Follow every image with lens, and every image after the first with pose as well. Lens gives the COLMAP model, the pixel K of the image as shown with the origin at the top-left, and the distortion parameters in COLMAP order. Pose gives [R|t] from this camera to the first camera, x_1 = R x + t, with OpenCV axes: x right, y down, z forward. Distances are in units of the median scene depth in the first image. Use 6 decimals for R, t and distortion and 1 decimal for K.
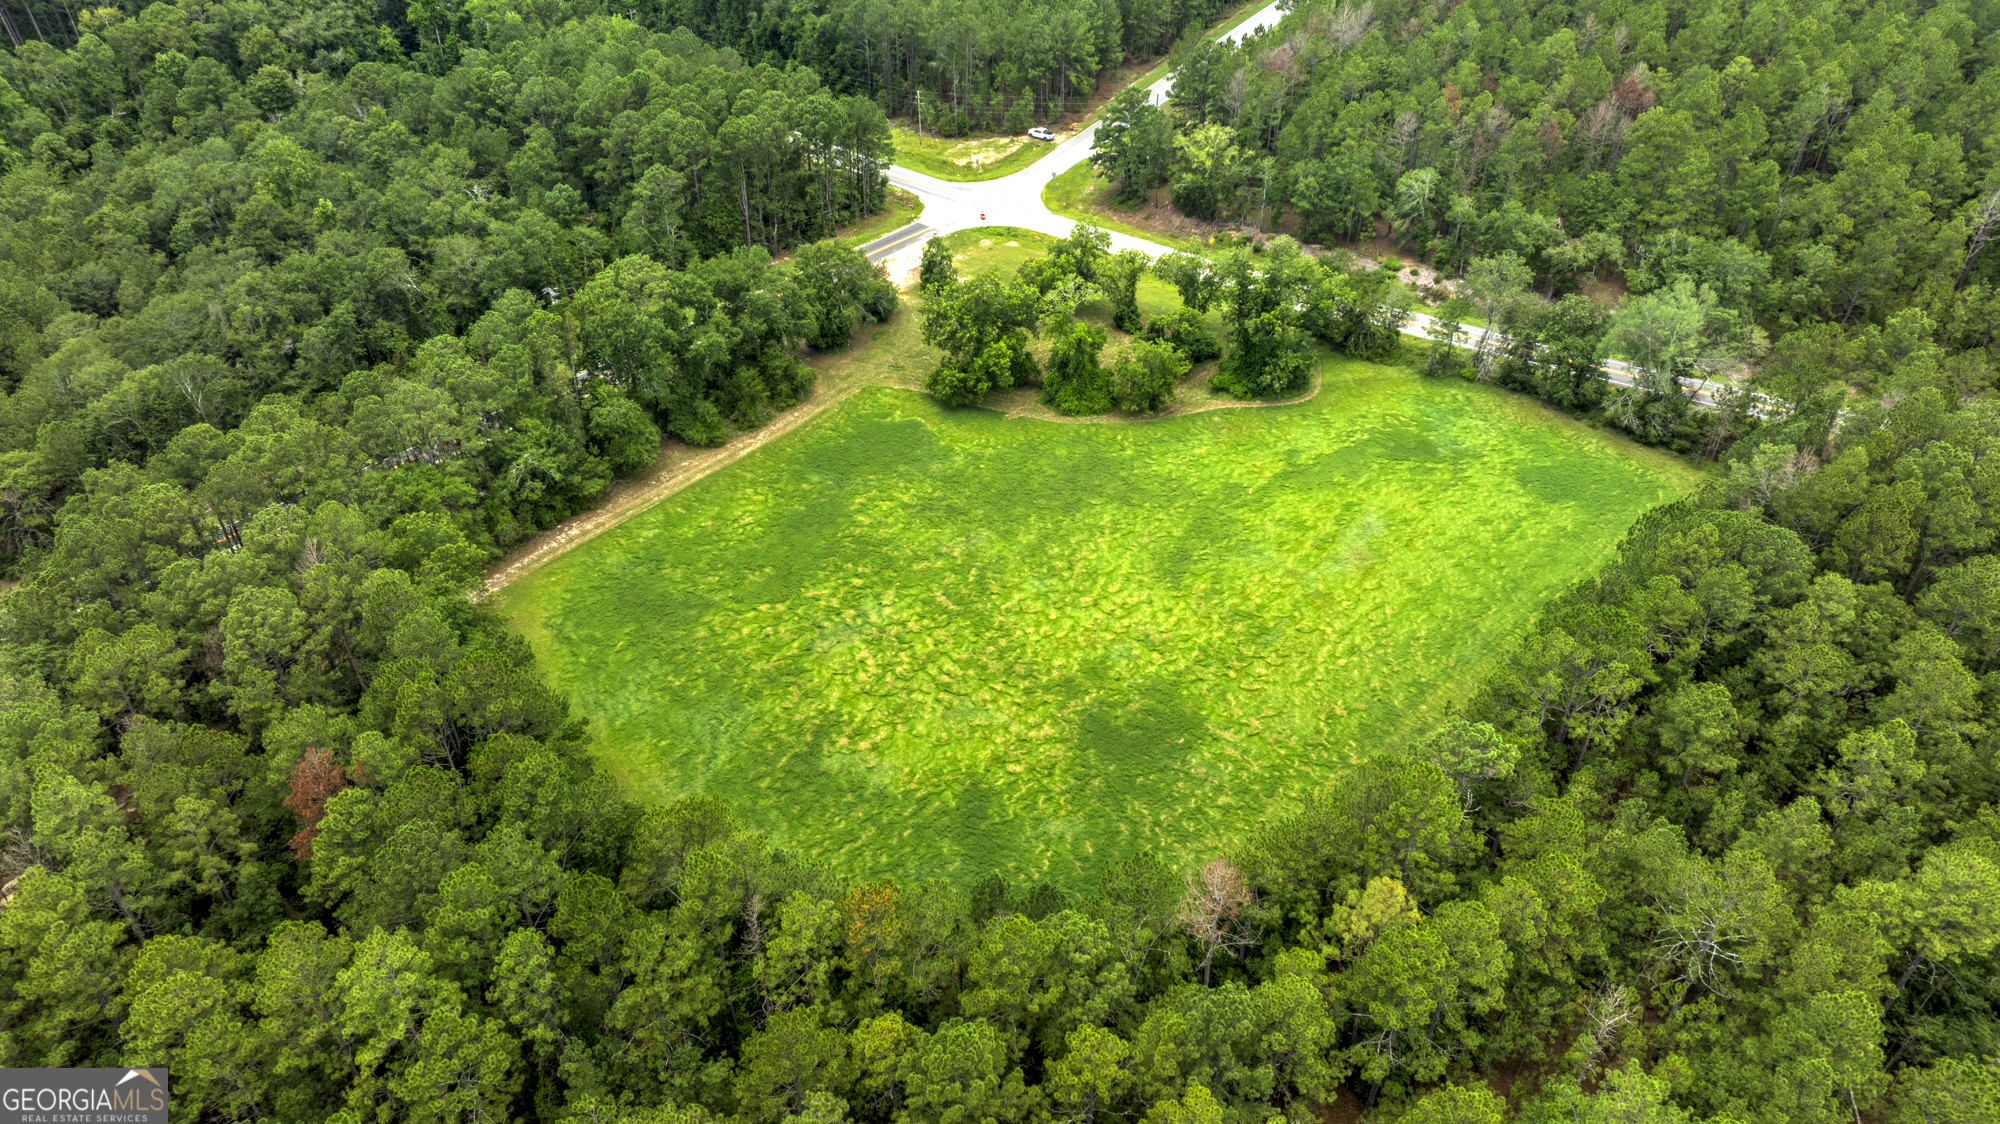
lens RADIAL K [[1416.3, 0, 993.9], [0, 1416.3, 560.0], [0, 0, 1]] dist [-0.049307, 0.046622]
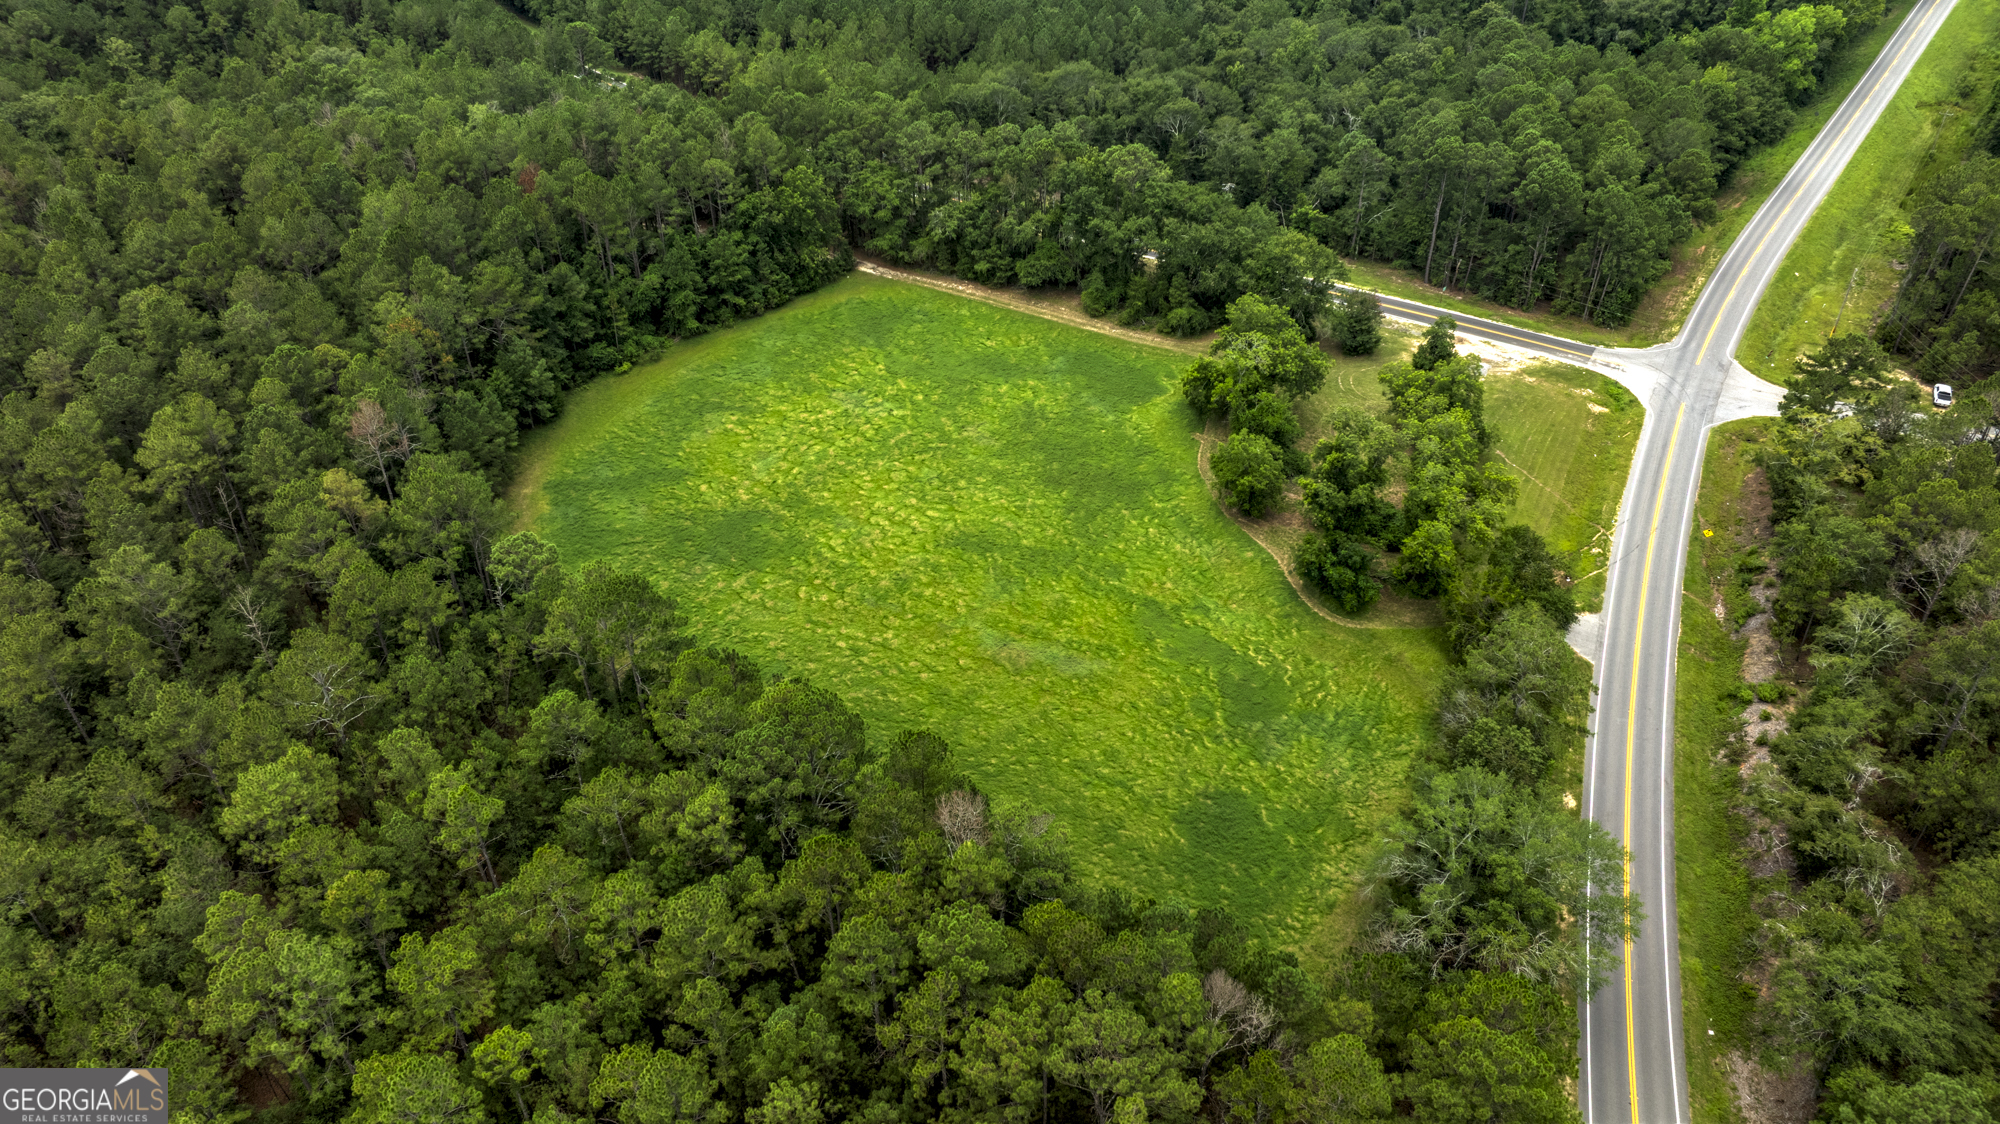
lens RADIAL K [[1416.3, 0, 995.6], [0, 1416.3, 571.3], [0, 0, 1]] dist [-0.049307, 0.046622]
pose [[0.159068, 0.593840, -0.788702, 0.827196], [-0.586494, 0.699471, 0.408368, -0.357302], [0.794180, 0.397611, 0.459547, 0.472211]]
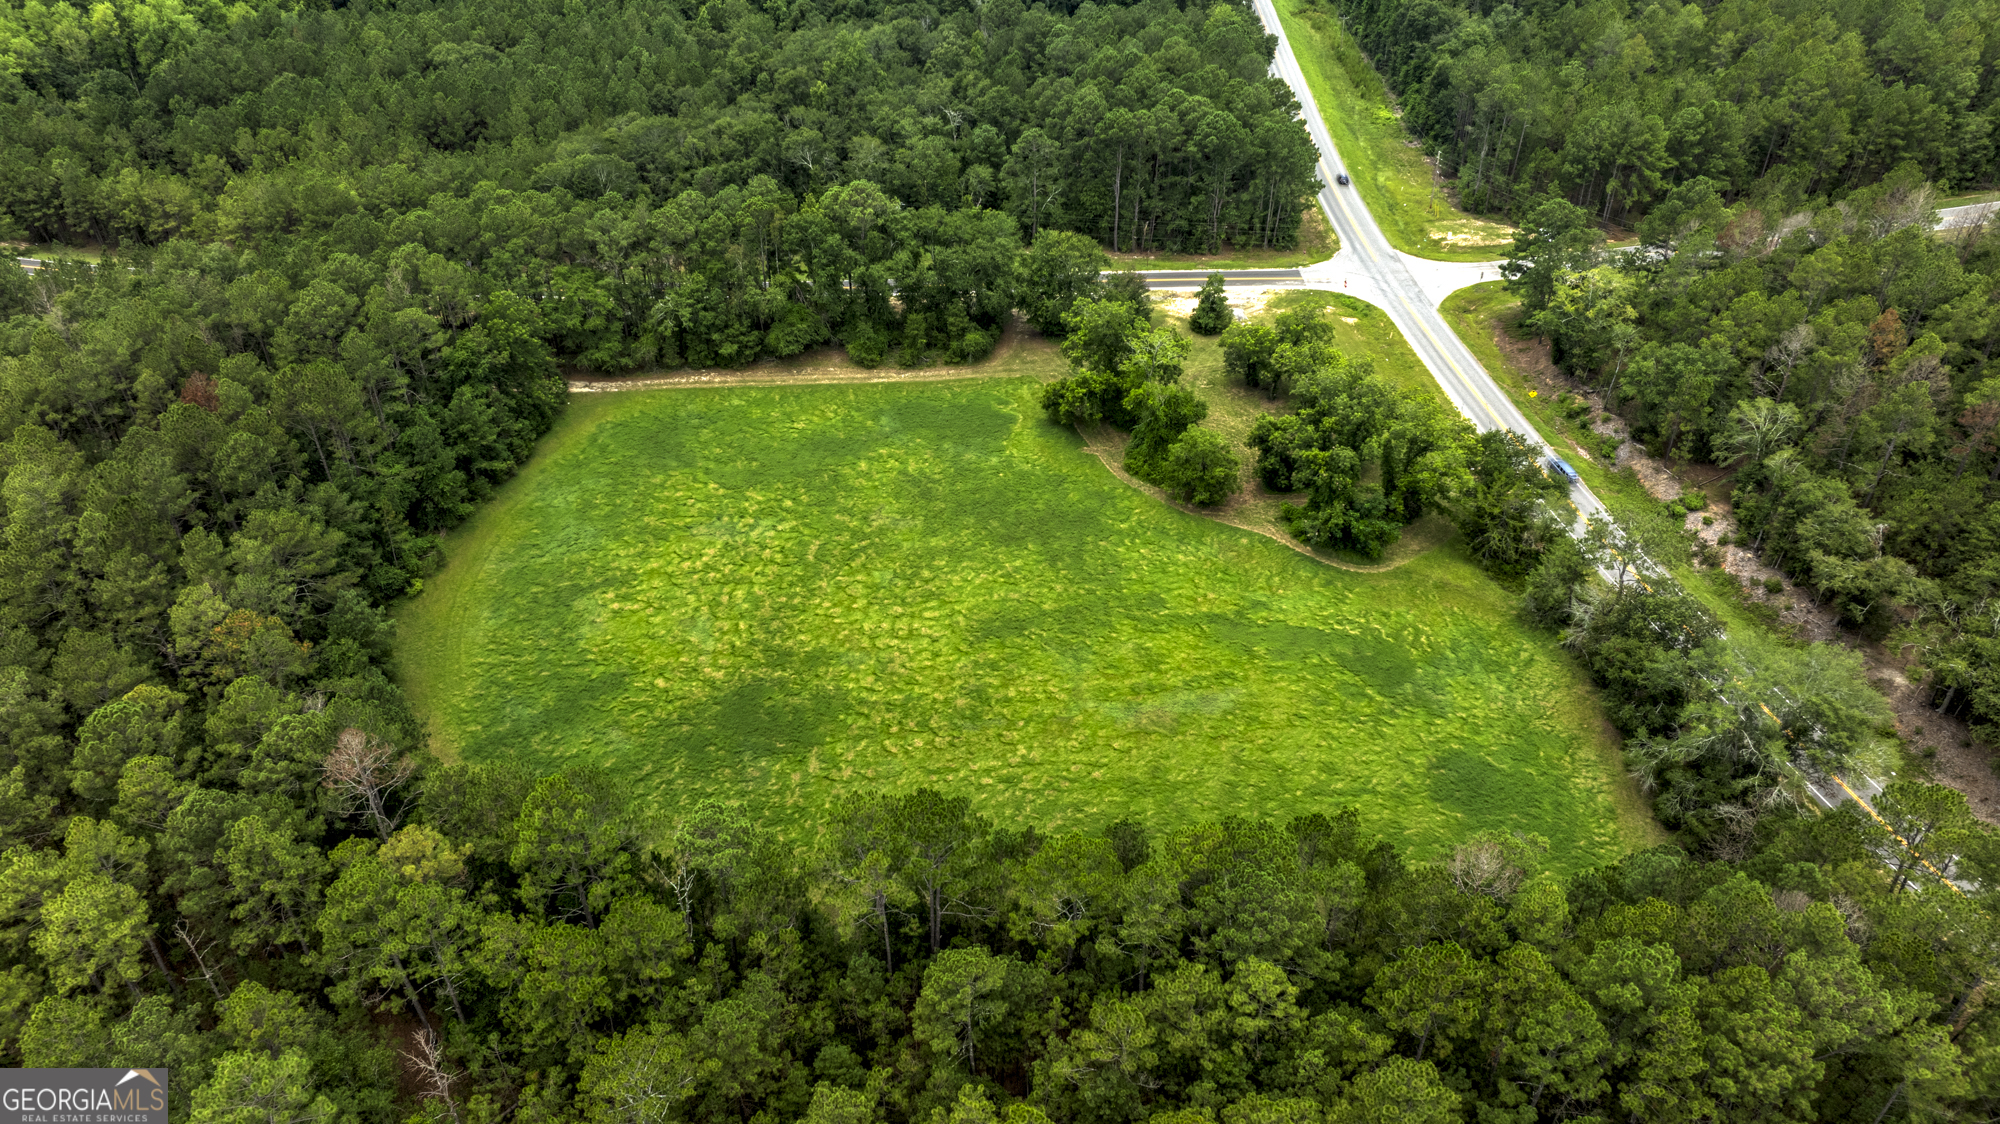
lens RADIAL K [[1416.3, 0, 1001.2], [0, 1416.3, 555.3], [0, 0, 1]] dist [-0.049307, 0.046622]
pose [[0.683269, 0.433758, -0.587364, 0.576121], [-0.435652, 0.887733, 0.148790, -0.156858], [0.585961, 0.154223, 0.795528, 0.202293]]
